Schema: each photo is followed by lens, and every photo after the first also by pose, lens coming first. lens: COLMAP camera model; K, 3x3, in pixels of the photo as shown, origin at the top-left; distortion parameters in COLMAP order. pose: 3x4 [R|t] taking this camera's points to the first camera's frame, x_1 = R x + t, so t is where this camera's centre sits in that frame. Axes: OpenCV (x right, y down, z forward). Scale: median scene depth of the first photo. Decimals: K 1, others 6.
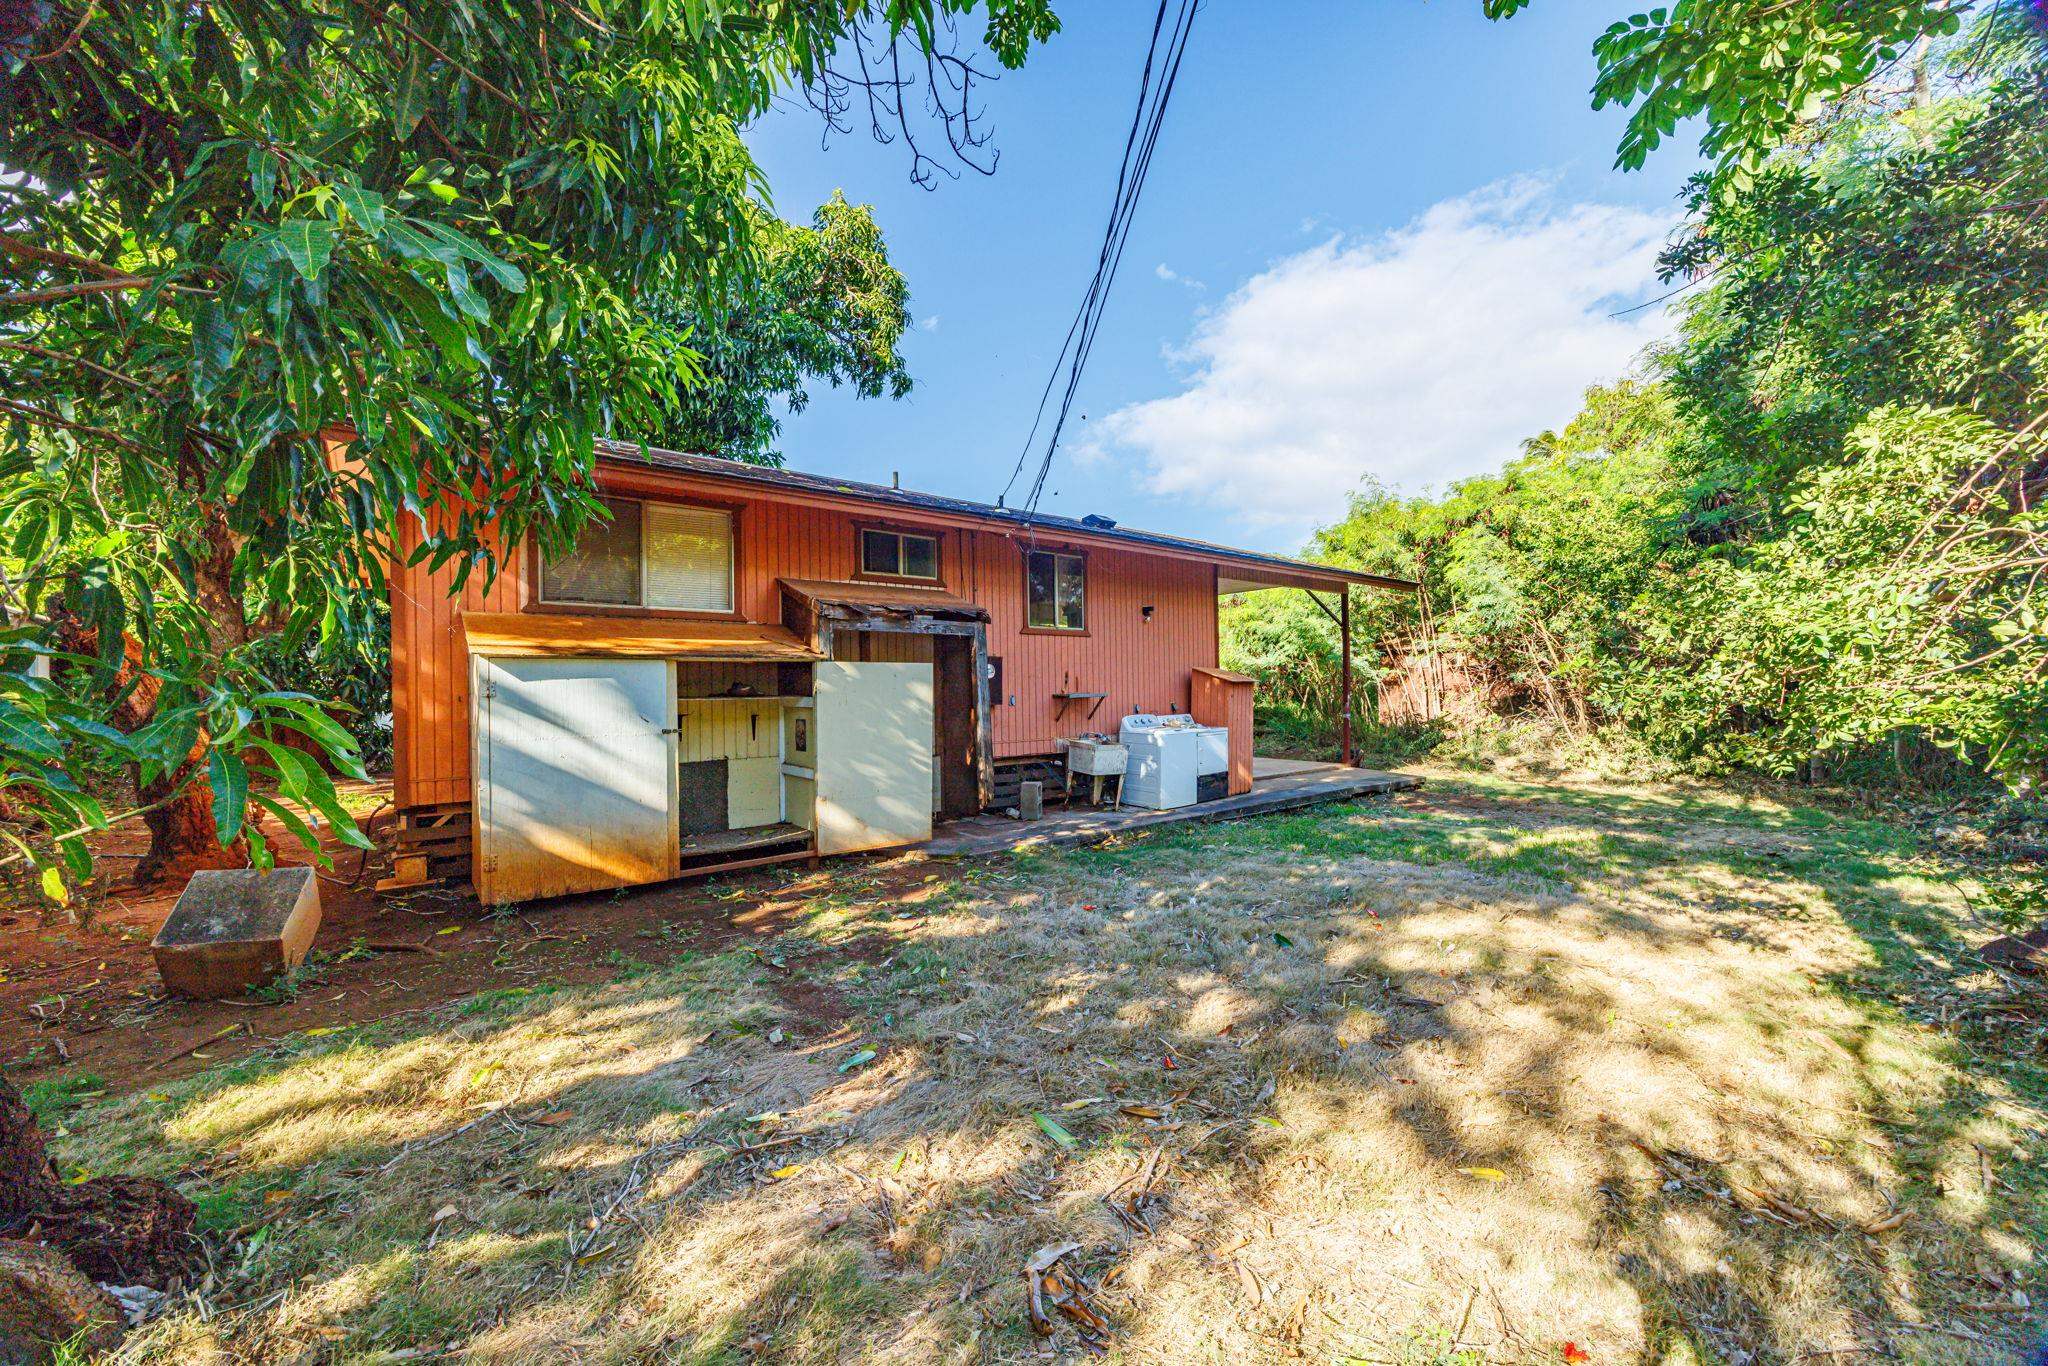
lens RADIAL K [[841.3, 0, 1024.0], [0, 841.3, 683.0], [0, 0, 1]] dist [0.029244, 0.000016]
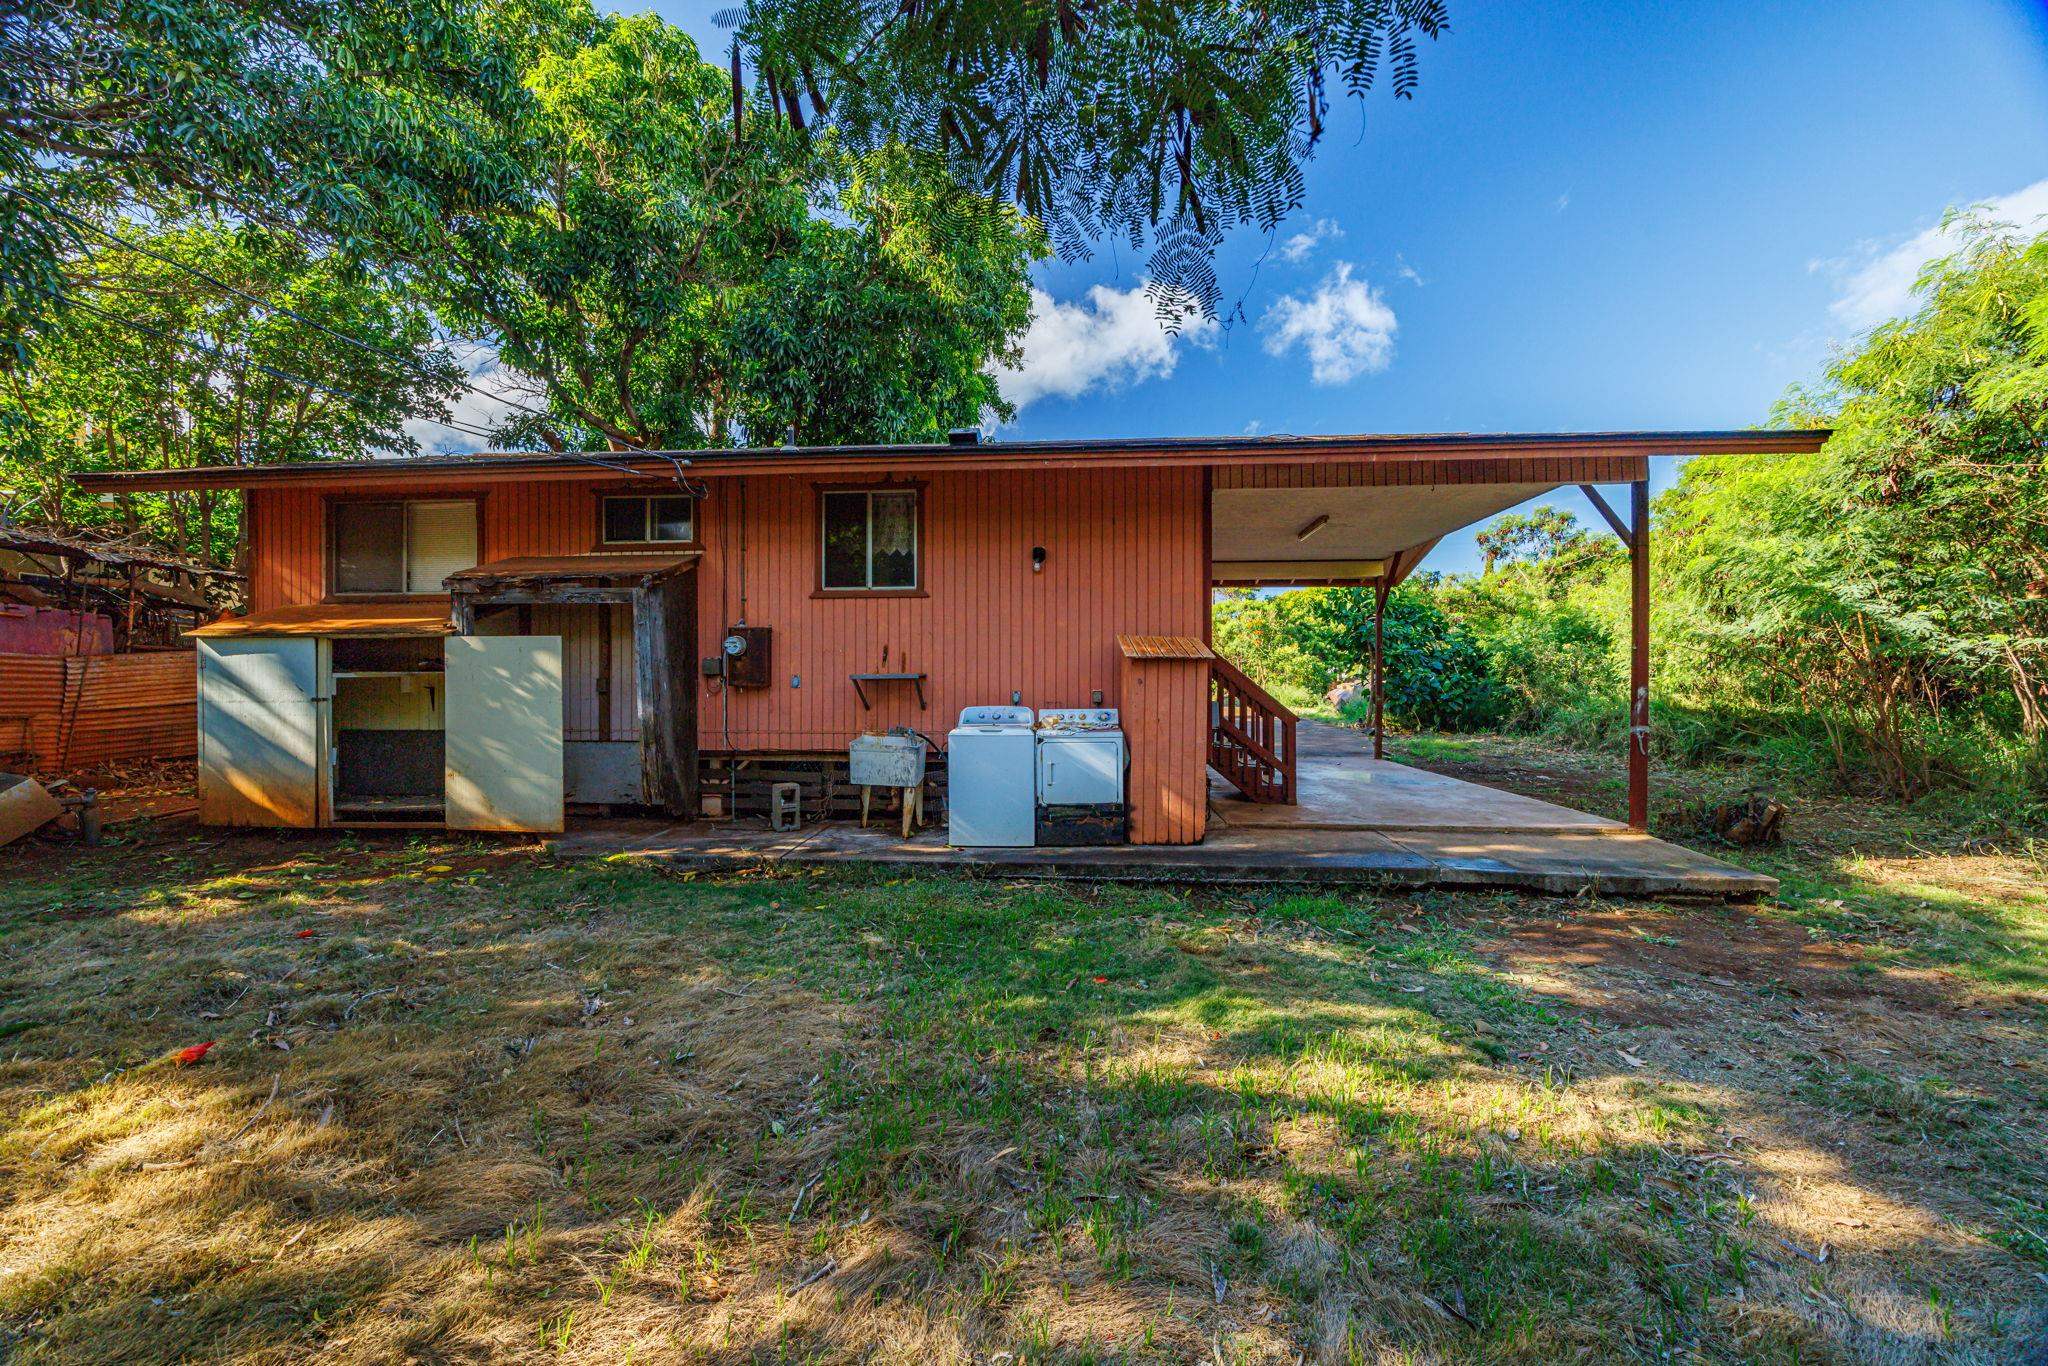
lens RADIAL K [[841.3, 0, 1024.0], [0, 841.3, 683.0], [0, 0, 1]] dist [0.029244, 0.000016]
pose [[0.688722, 0.011637, -0.724932, 0.910853], [-0.004499, 0.999921, 0.011777, 0.014620], [0.725011, -0.004850, 0.688720, 0.752414]]
